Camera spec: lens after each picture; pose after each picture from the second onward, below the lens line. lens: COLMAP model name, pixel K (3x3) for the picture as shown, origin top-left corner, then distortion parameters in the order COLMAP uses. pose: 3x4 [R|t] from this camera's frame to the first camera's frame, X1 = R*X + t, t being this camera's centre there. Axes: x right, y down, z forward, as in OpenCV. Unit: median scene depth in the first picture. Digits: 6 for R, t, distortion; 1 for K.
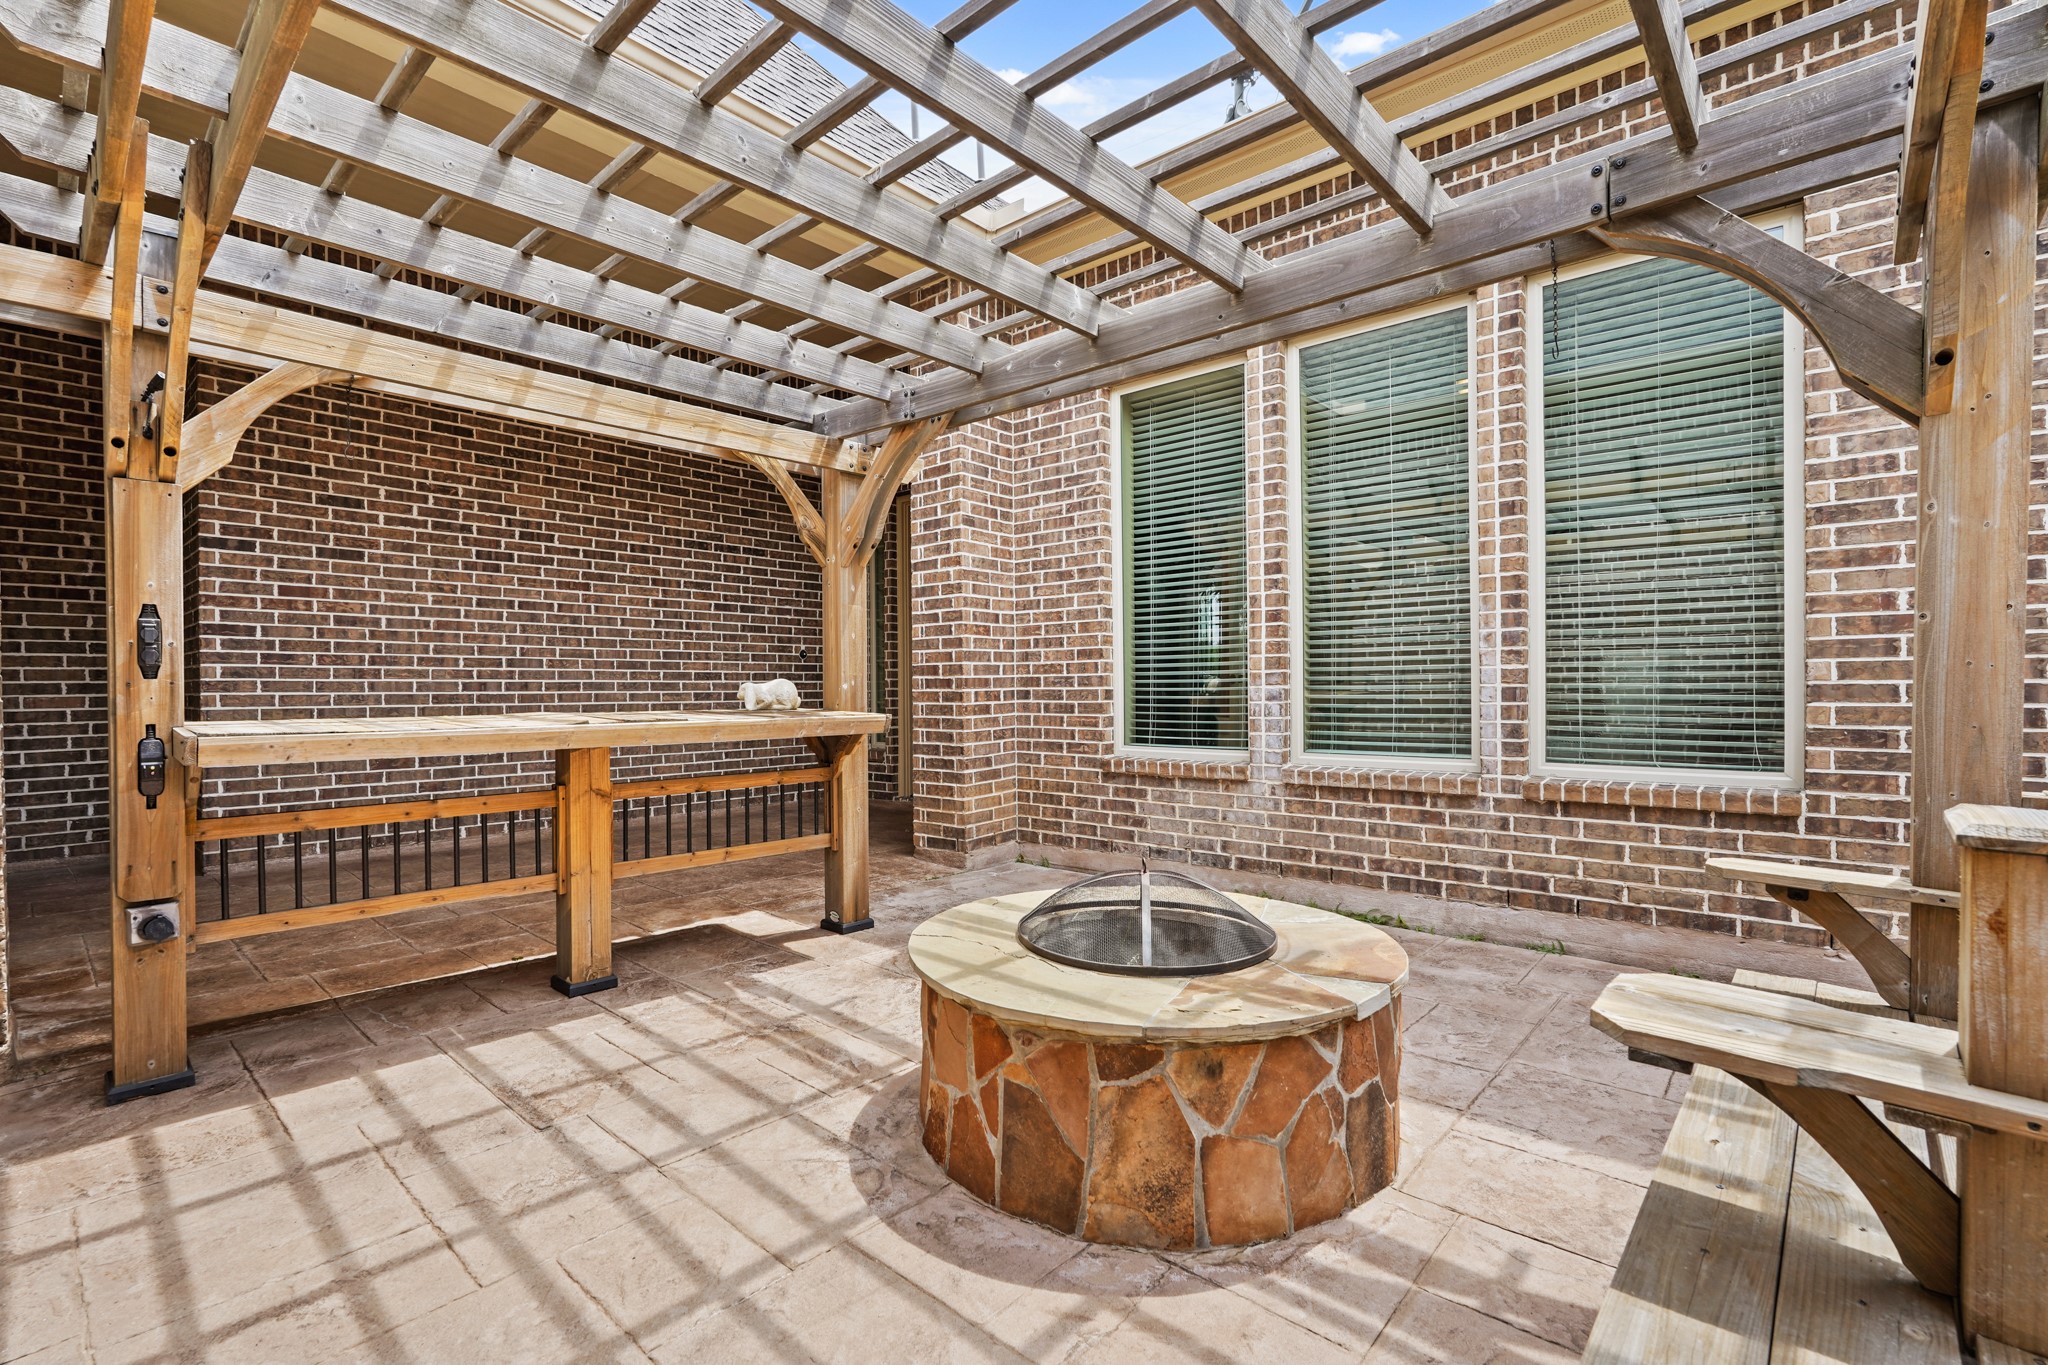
lens RADIAL K [[930.2, 0, 1024.0], [0, 930.2, 682.5], [0, 0, 1]] dist [-0.000953, -0.000426]
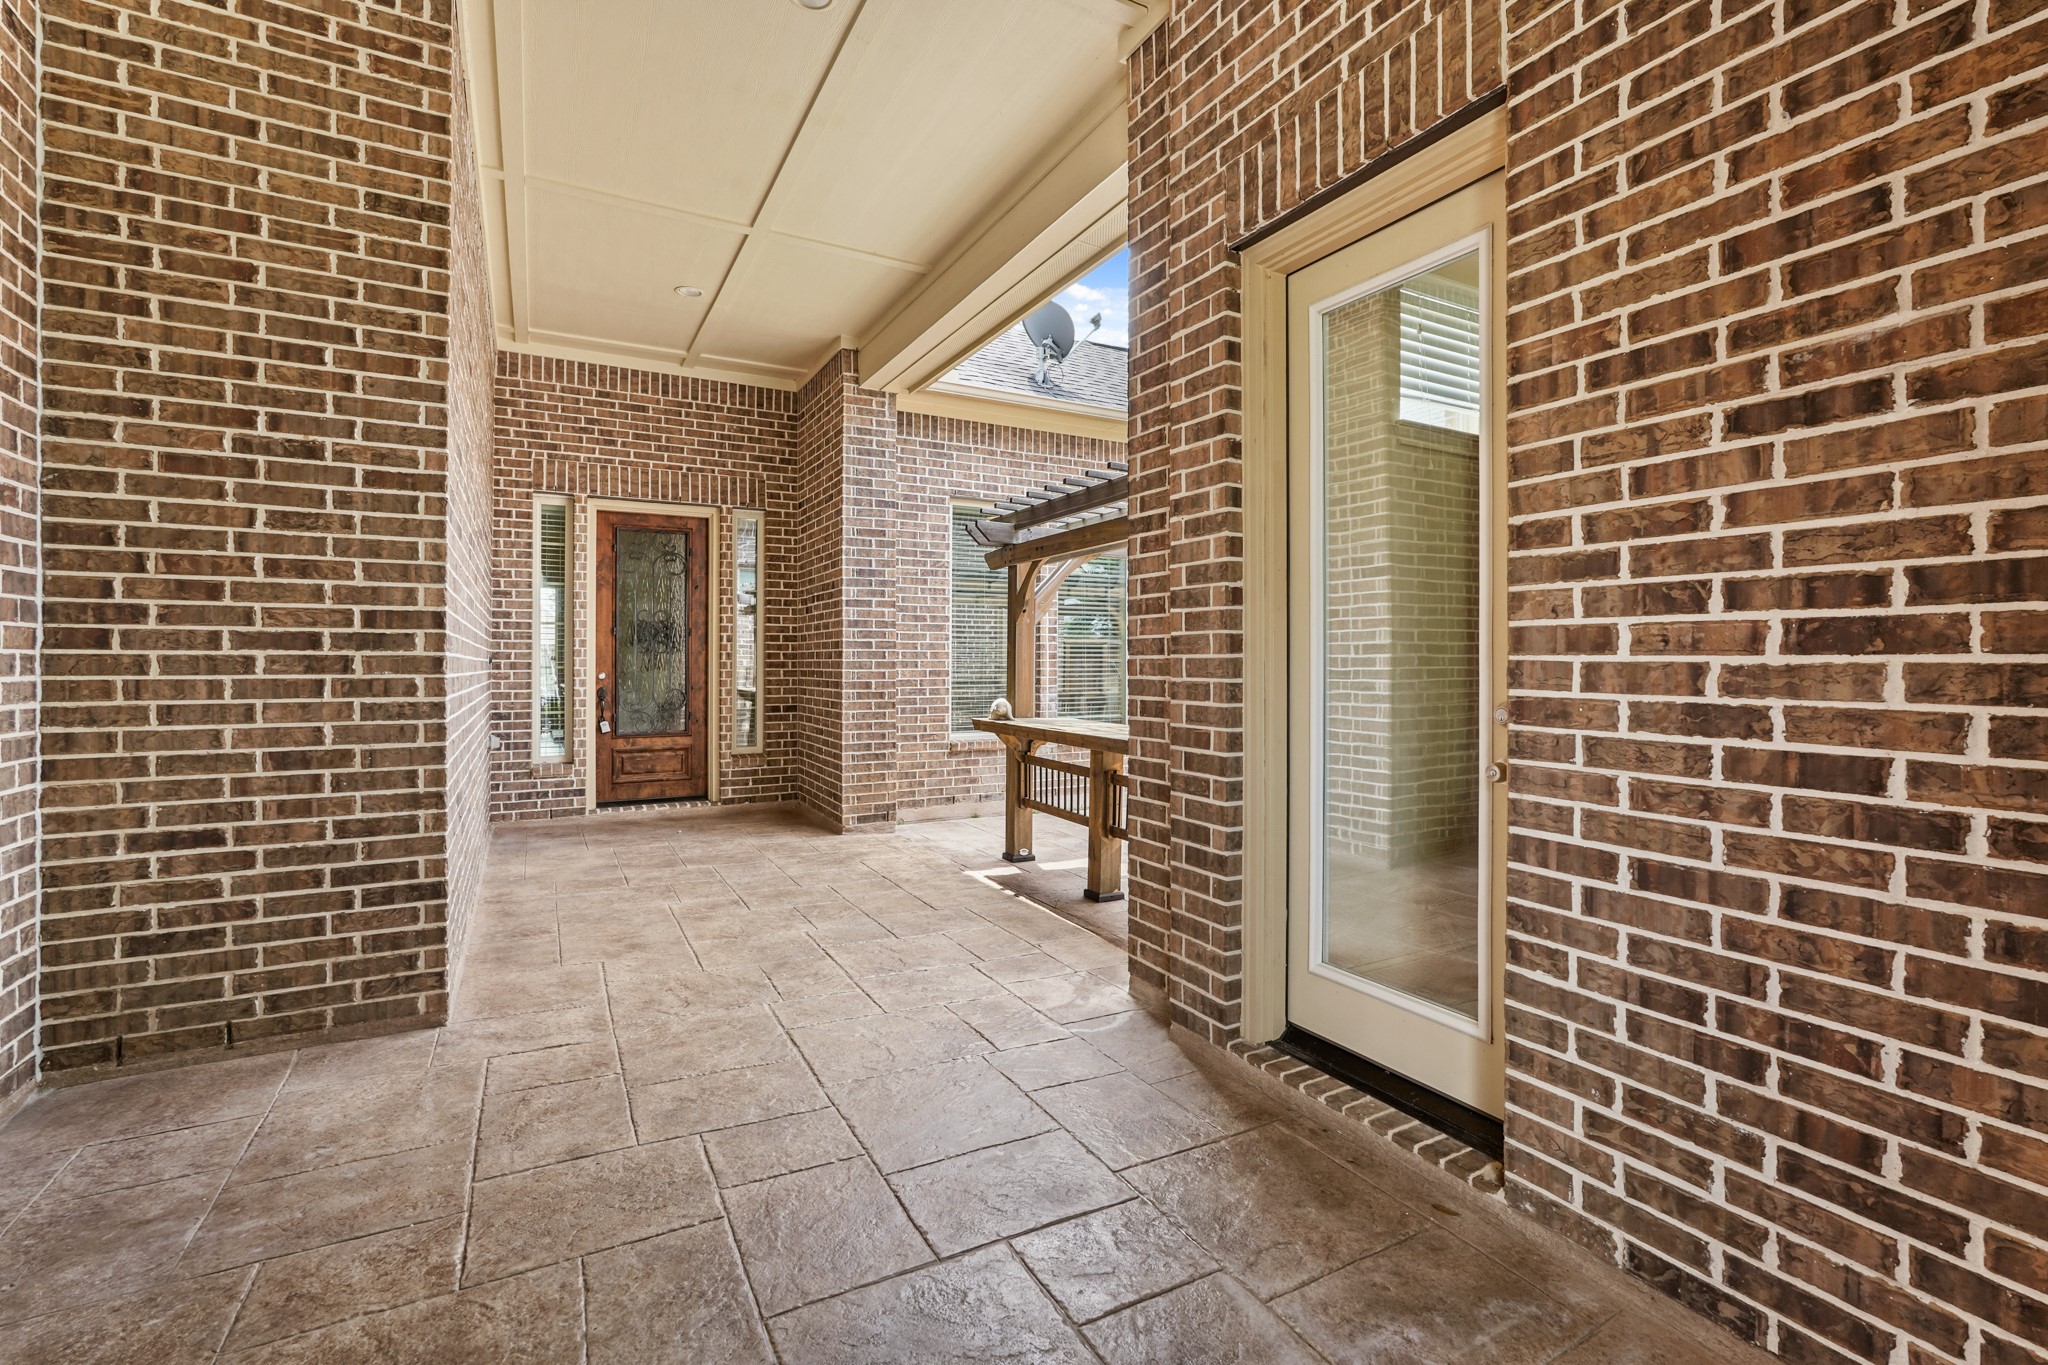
lens RADIAL K [[930.2, 0, 1024.0], [0, 930.2, 682.5], [0, 0, 1]] dist [-0.000953, -0.000426]
pose [[0.353575, -0.013662, 0.935306, -1.246942], [-0.001107, 0.999887, 0.015023, -0.037737], [-0.935405, -0.006347, 0.353520, 0.341767]]
